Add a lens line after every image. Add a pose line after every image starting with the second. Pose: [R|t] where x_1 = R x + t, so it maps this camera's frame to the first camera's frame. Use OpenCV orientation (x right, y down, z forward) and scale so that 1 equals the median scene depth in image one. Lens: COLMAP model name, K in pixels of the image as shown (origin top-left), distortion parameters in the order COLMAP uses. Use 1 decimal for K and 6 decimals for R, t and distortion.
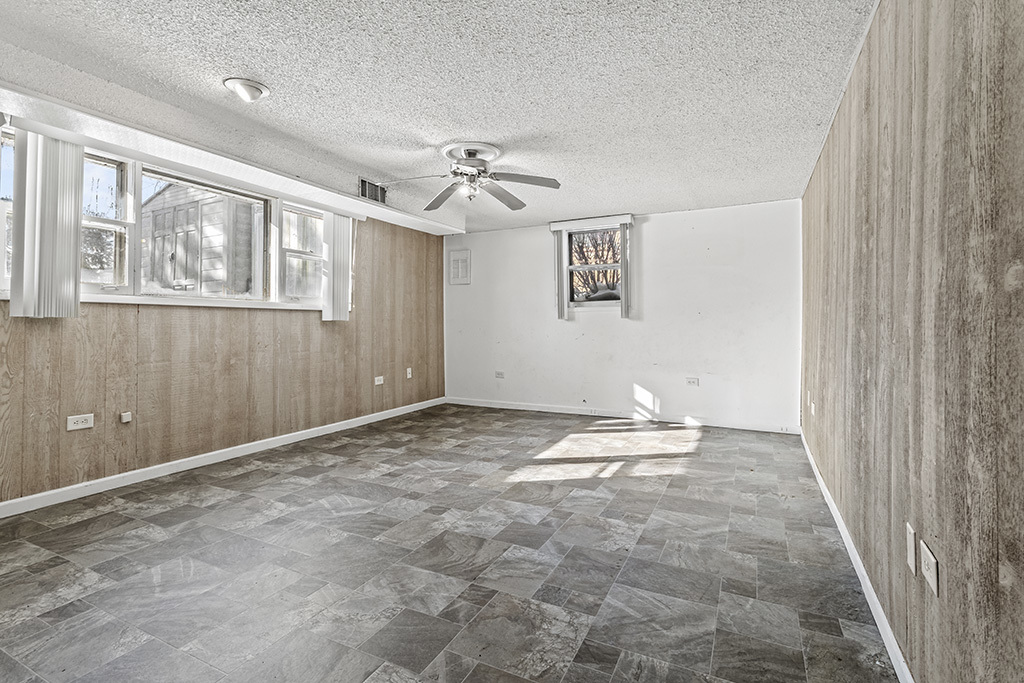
lens RADIAL K [[479.8, 0, 508.7], [0, 479.8, 329.5], [0, 0, 1]] dist [-0.000270, 0.000634]
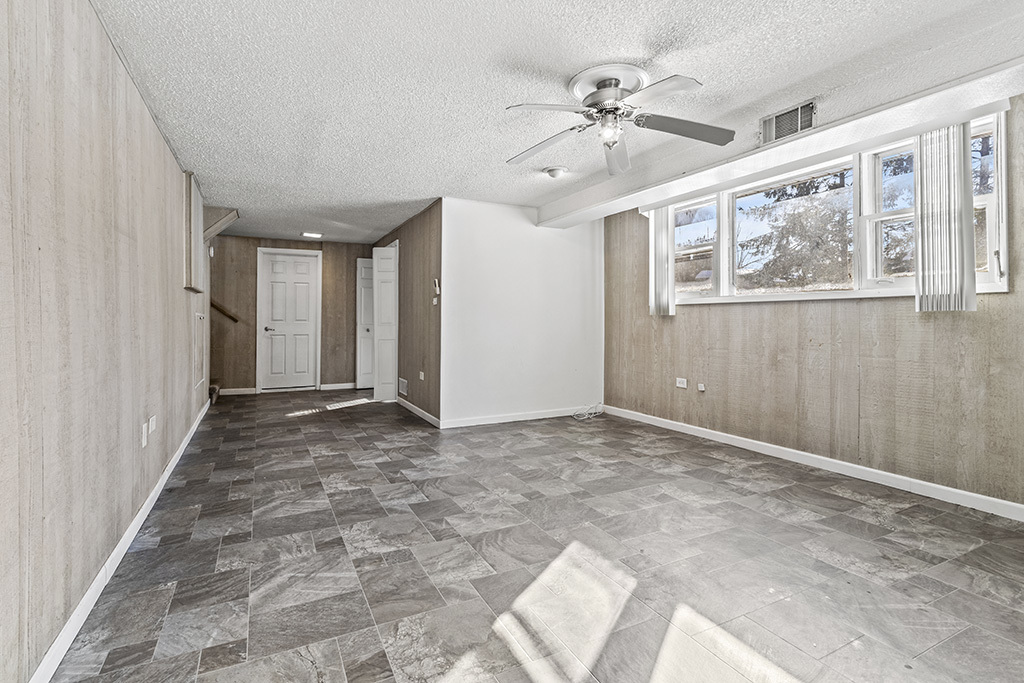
lens RADIAL K [[479.8, 0, 508.7], [0, 479.8, 329.5], [0, 0, 1]] dist [-0.000270, 0.000634]
pose [[-0.581139, 0.015690, -0.813653, 0.698587], [-0.006122, 0.999702, 0.023650, -0.011476], [0.813781, 0.018725, -0.580870, 1.487387]]
